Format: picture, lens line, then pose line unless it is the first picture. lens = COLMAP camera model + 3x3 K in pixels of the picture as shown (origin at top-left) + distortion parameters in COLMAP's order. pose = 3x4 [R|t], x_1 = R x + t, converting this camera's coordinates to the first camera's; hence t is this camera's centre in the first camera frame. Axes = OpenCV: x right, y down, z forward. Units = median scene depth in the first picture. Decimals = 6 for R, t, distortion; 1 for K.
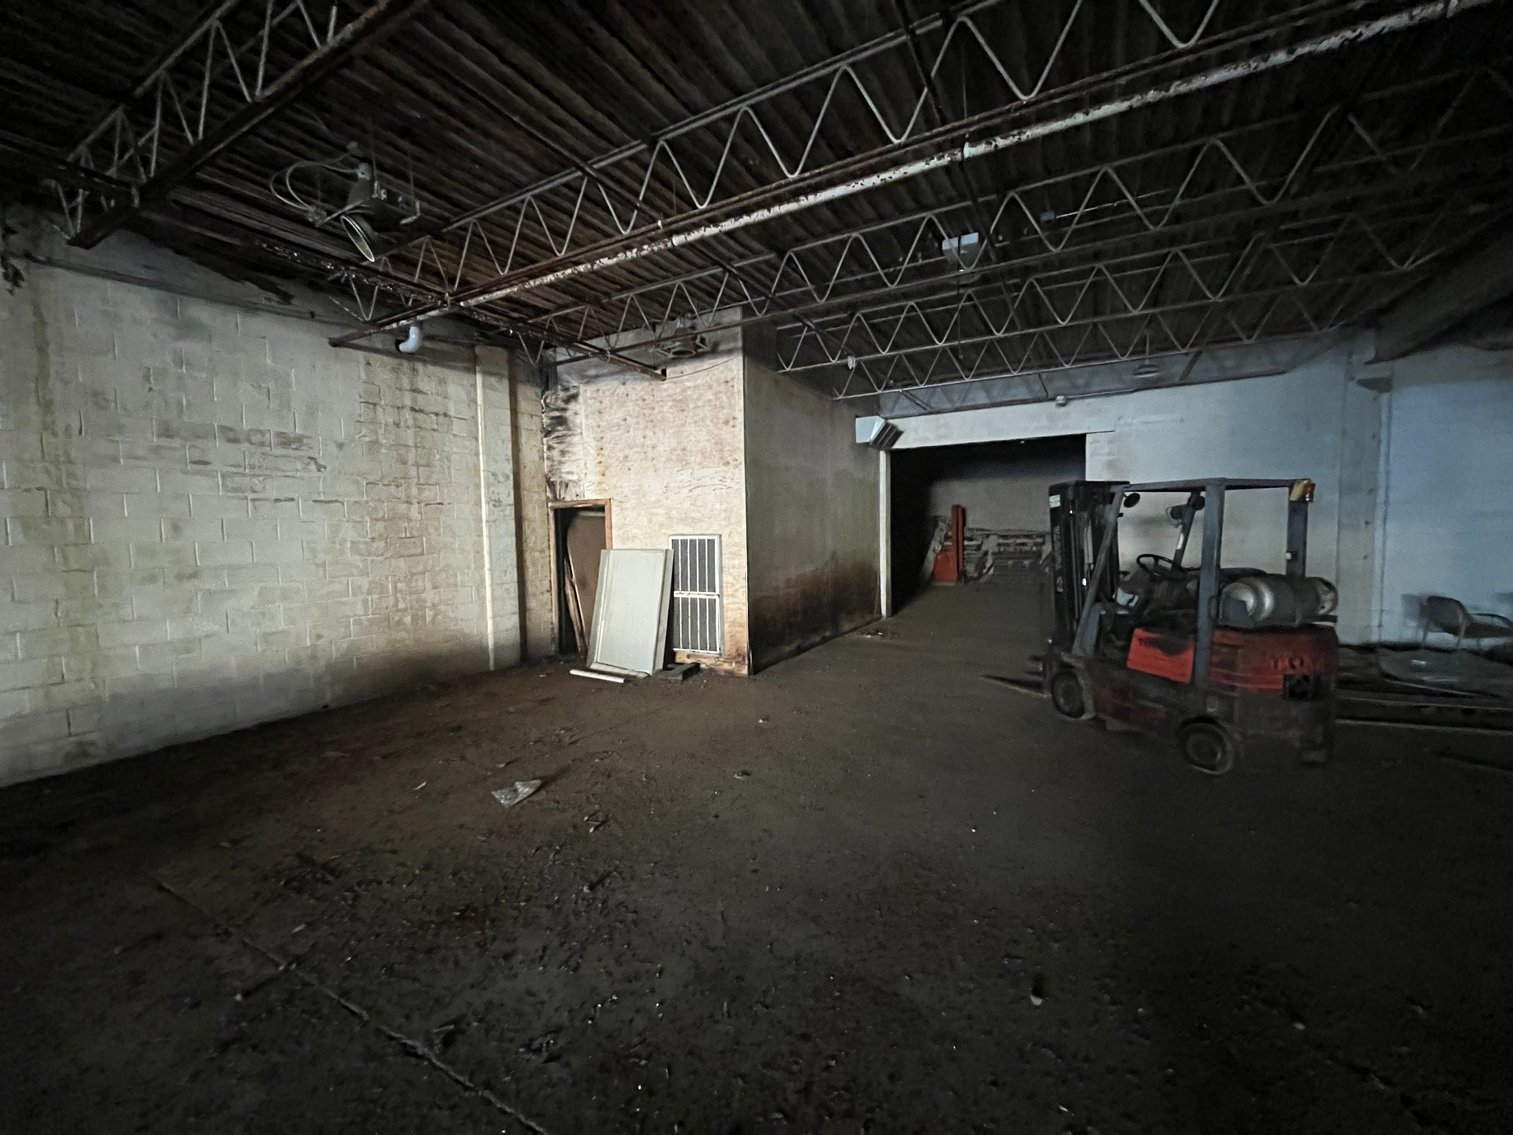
lens RADIAL K [[609.8, 0, 755.8], [0, 609.8, 574.7], [0, 0, 1]] dist [-0.008777, 0.000020]
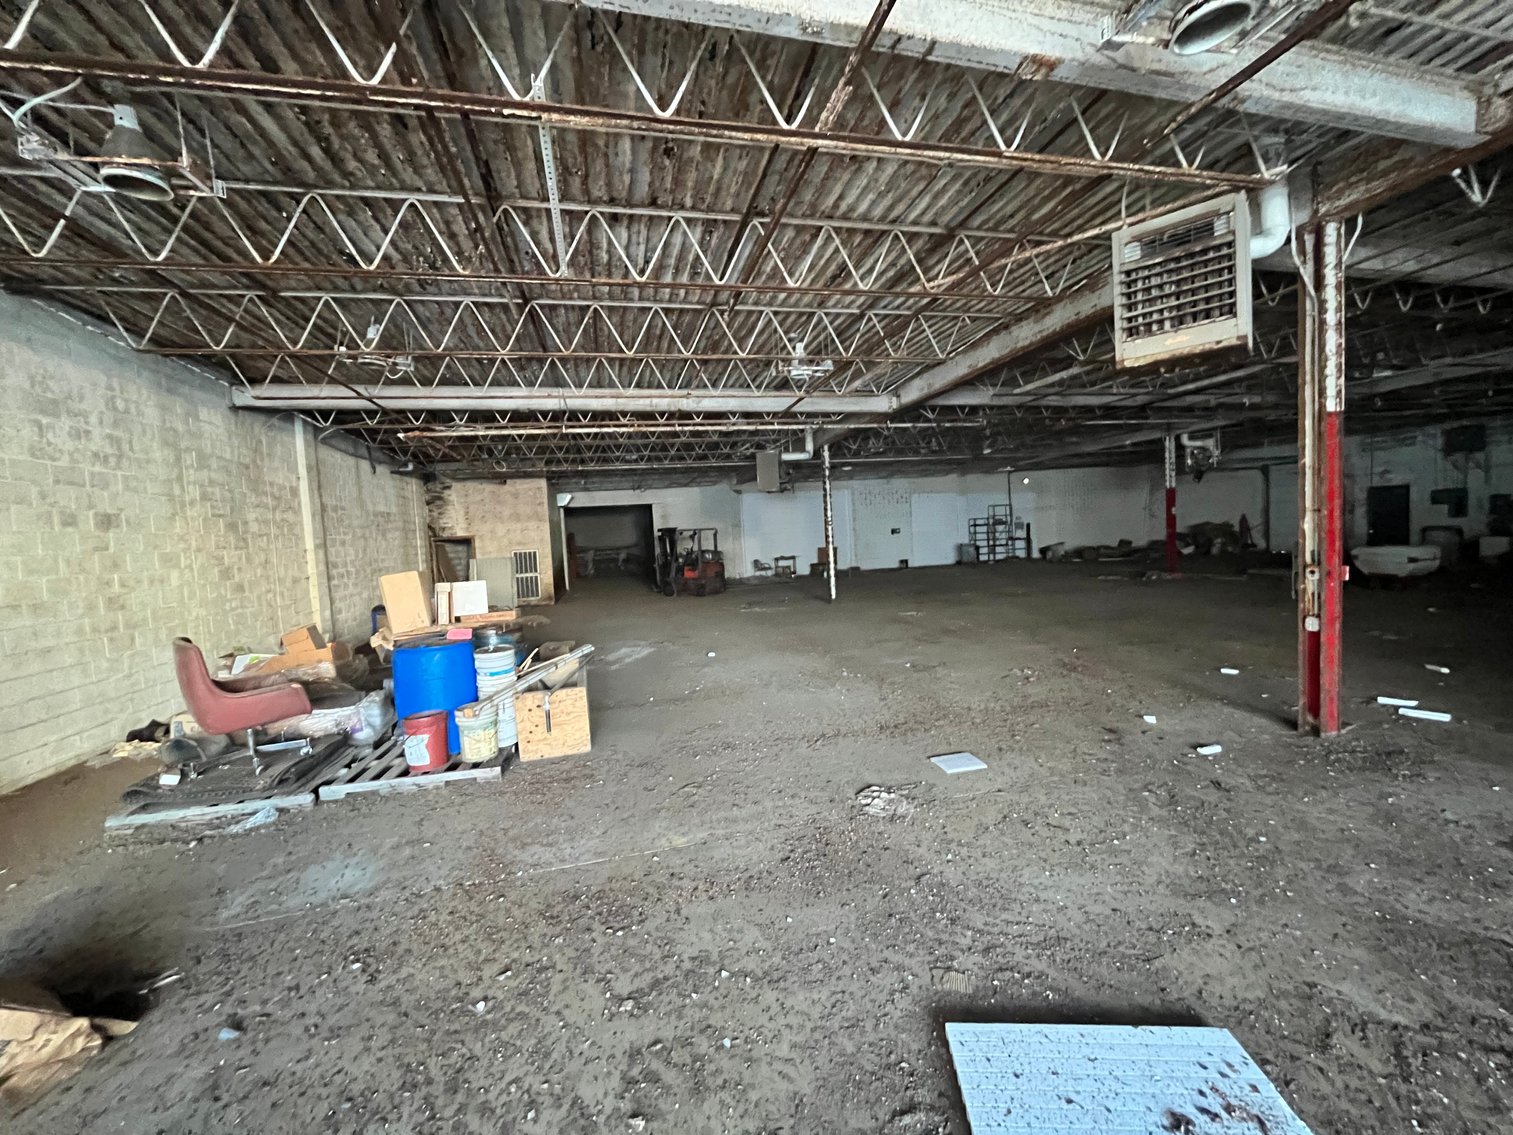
lens RADIAL K [[609.8, 0, 756.7], [0, 609.8, 570.1], [0, 0, 1]] dist [-0.008777, 0.000020]
pose [[0.730900, -0.059702, 0.679868, -1.056373], [0.089952, 0.995903, -0.009250, 0.116415], [-0.676531, 0.067916, 0.733276, -1.350299]]
